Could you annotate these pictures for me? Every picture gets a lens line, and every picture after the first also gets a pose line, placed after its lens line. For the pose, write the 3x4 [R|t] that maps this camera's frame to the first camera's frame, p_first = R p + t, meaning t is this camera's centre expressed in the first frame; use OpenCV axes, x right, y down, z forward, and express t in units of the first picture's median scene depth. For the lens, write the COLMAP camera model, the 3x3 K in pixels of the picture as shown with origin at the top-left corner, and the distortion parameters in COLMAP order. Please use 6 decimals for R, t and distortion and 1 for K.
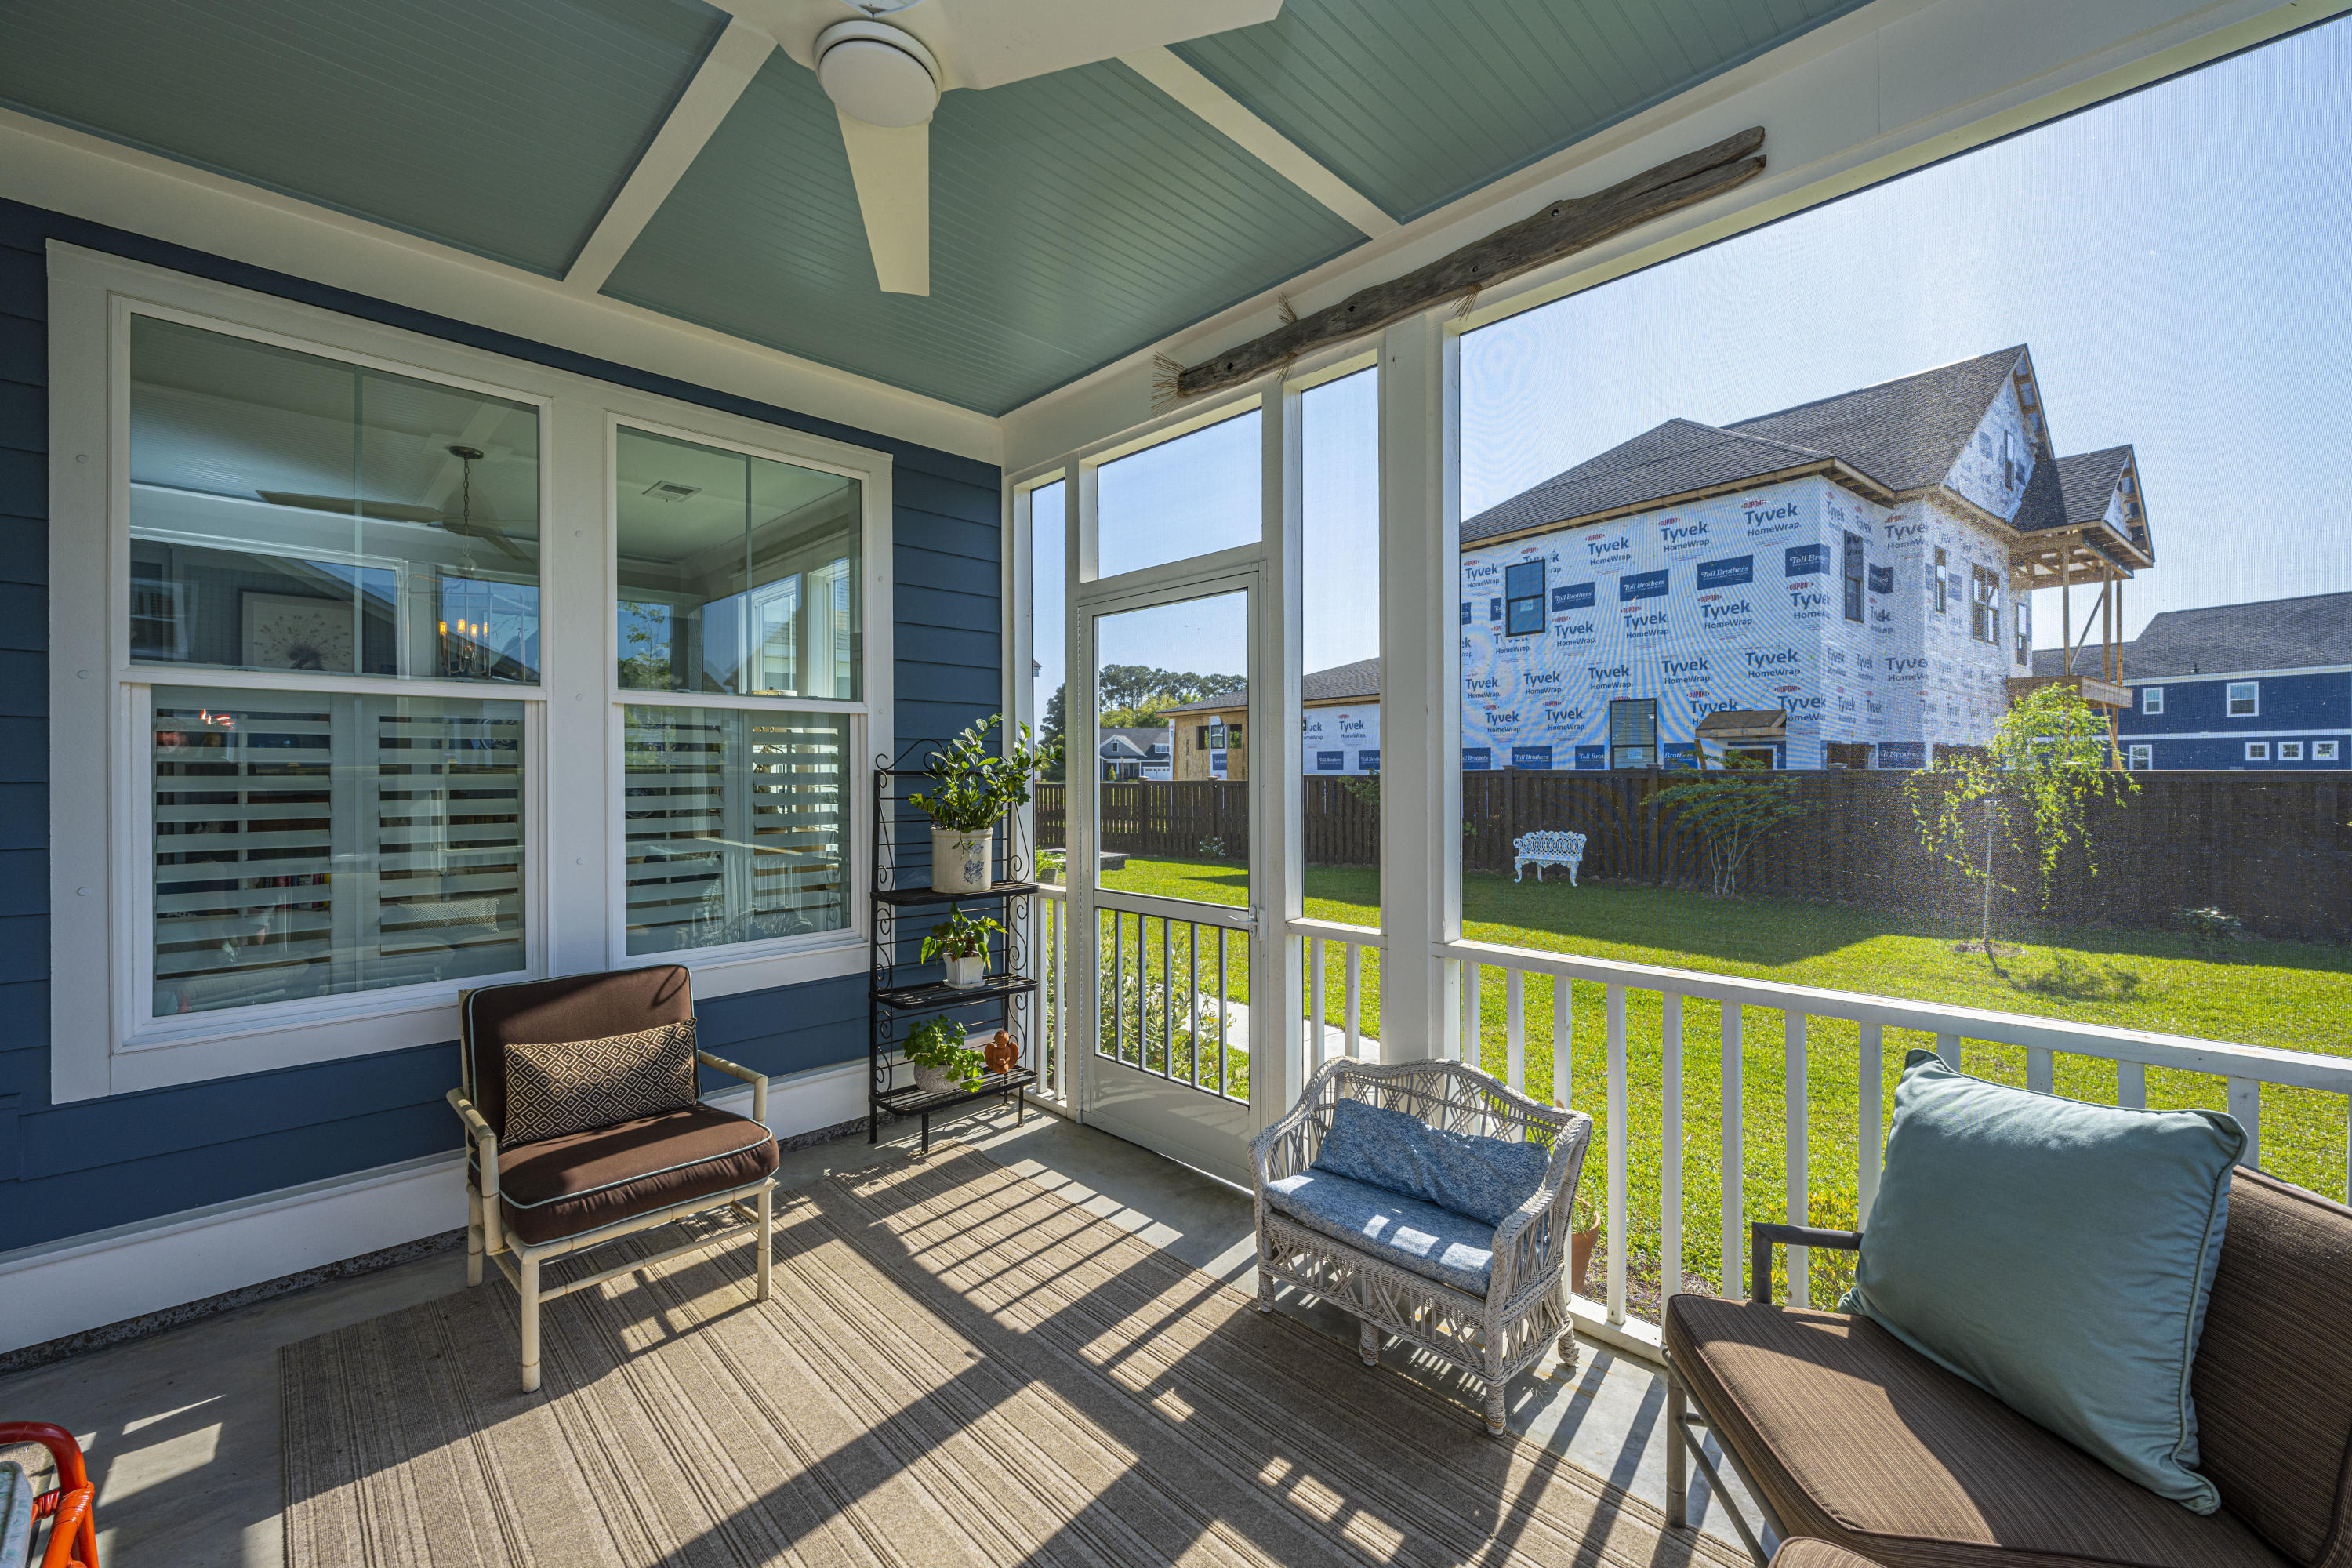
lens RADIAL K [[946.9, 0, 1166.4], [0, 946.9, 776.0], [0, 0, 1]] dist [0.000811, -0.000225]
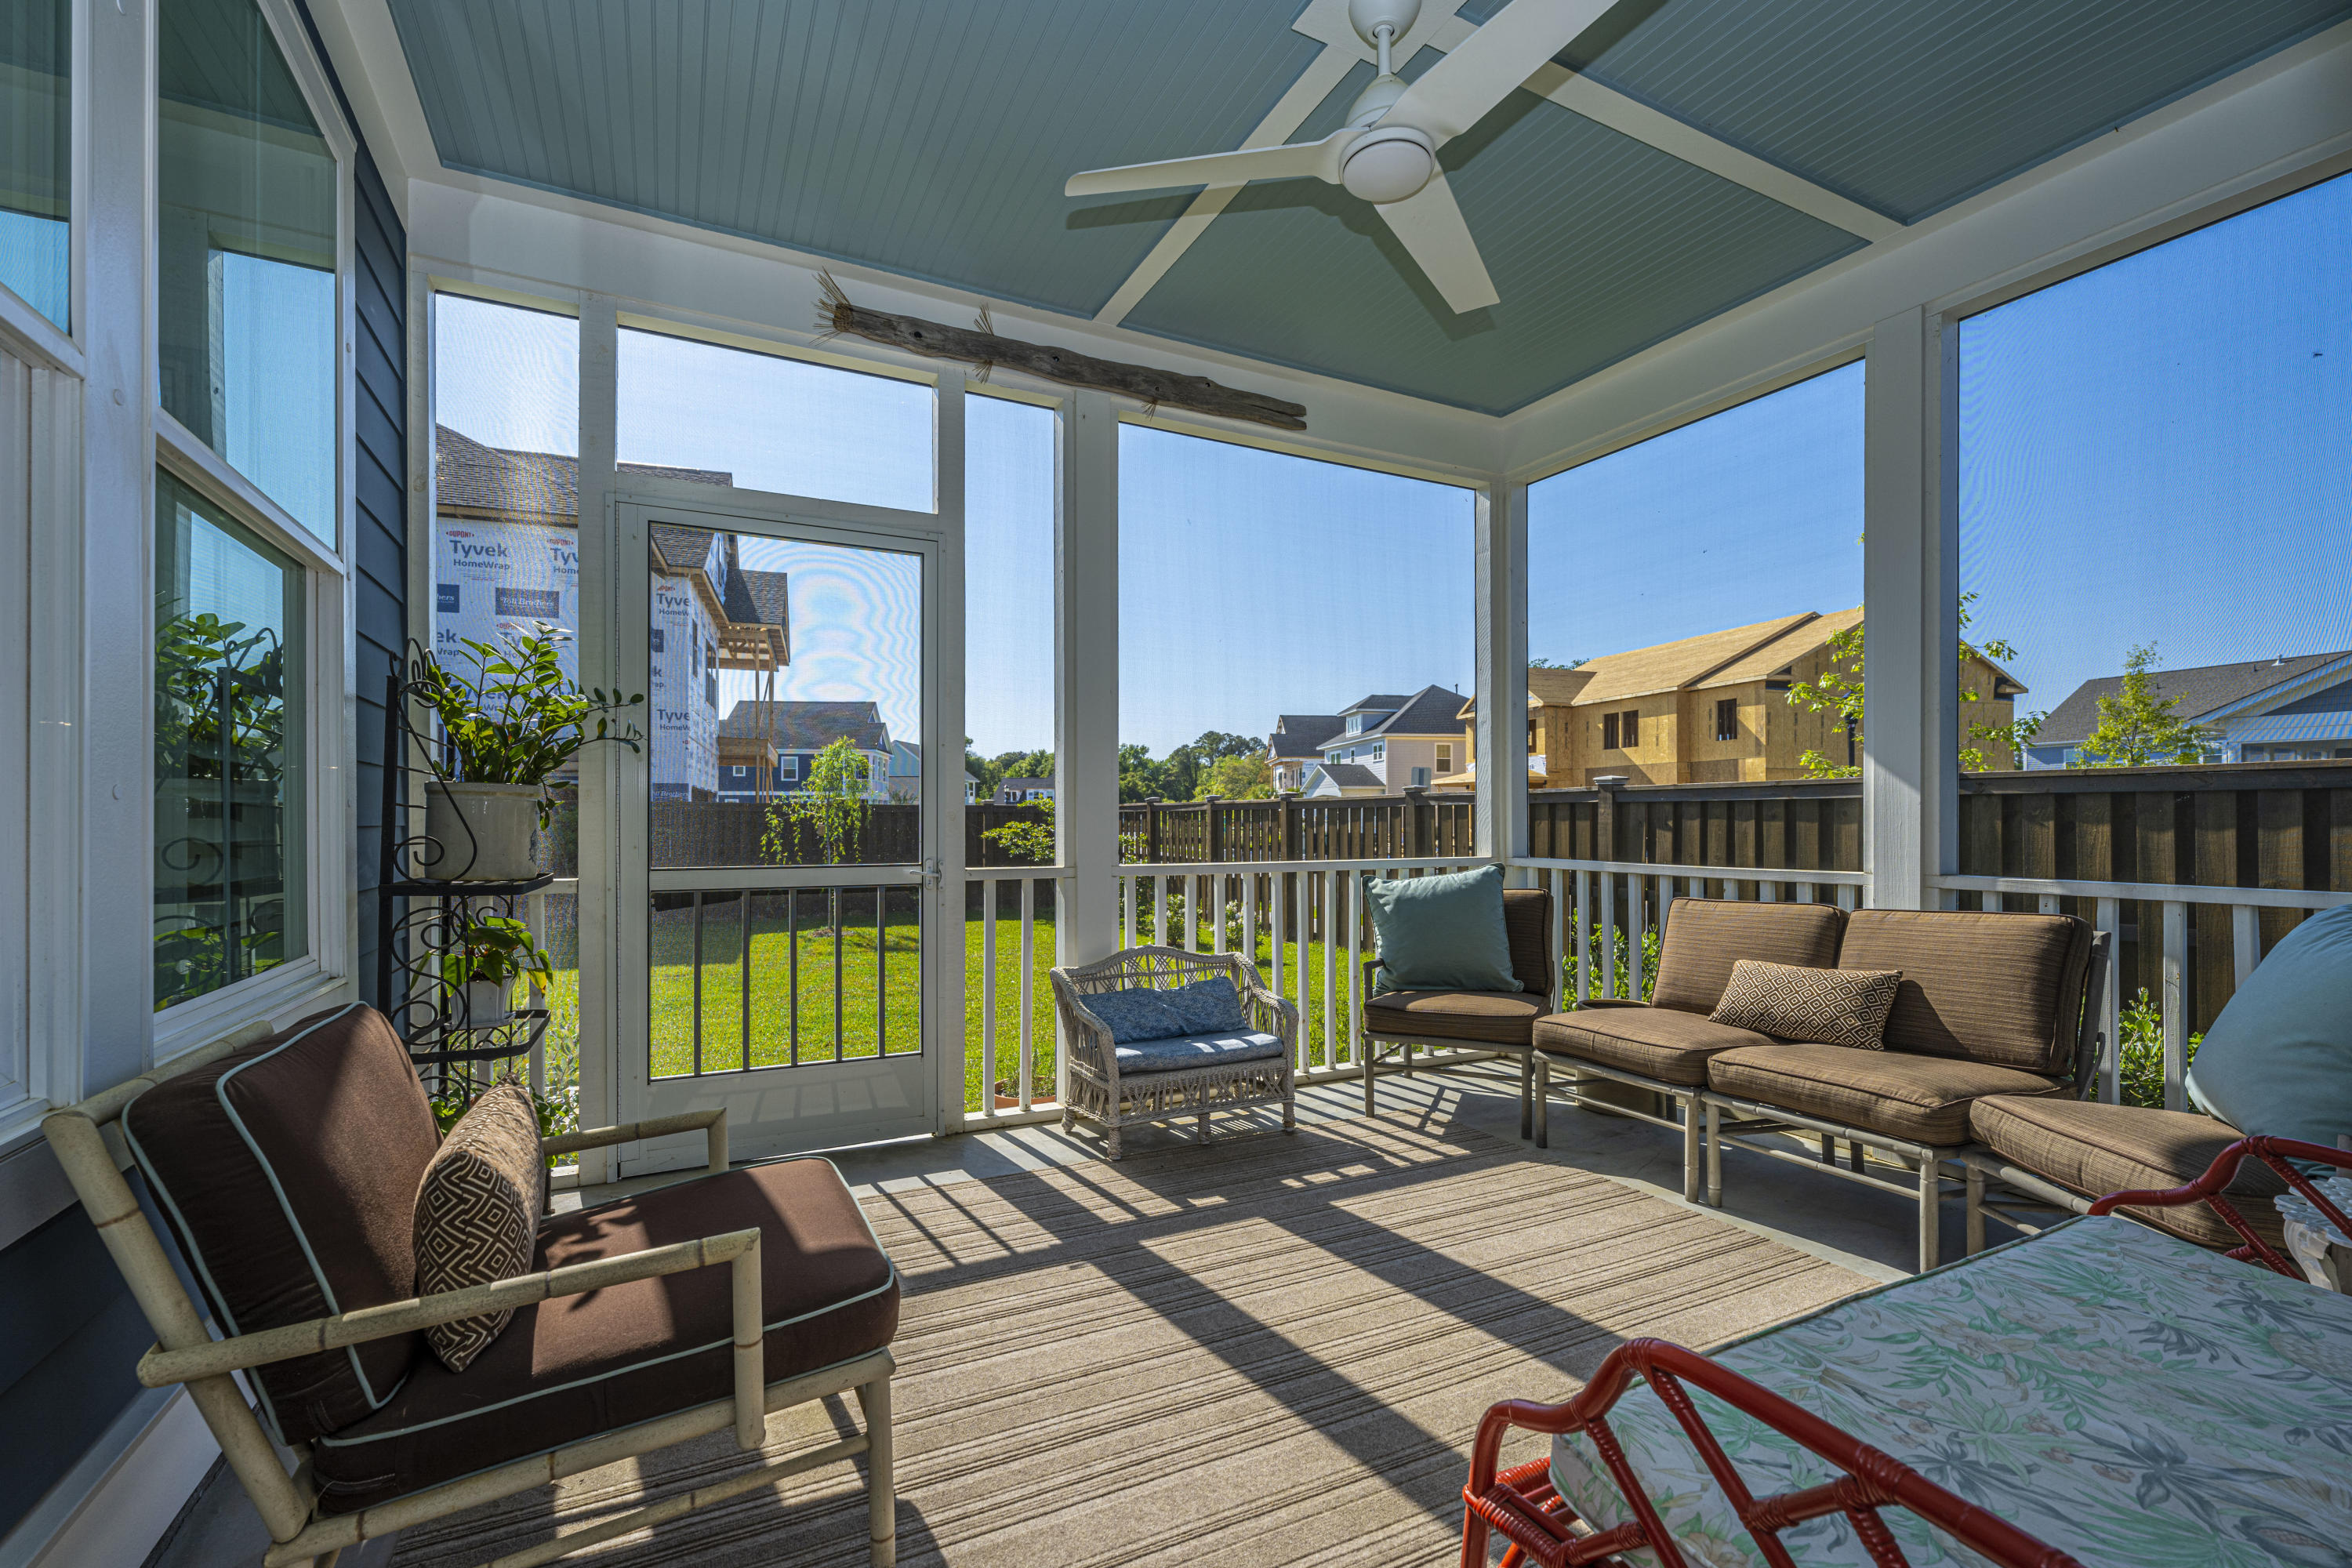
lens RADIAL K [[948.0, 0, 1173.1], [0, 948.0, 803.8], [0, 0, 1]] dist [-0.001371, -0.000044]
pose [[0.341044, 0.021245, 0.939807, -0.968649], [-0.001233, 0.999754, -0.022153, 0.120613], [-0.940046, 0.006396, 0.340987, 0.474885]]
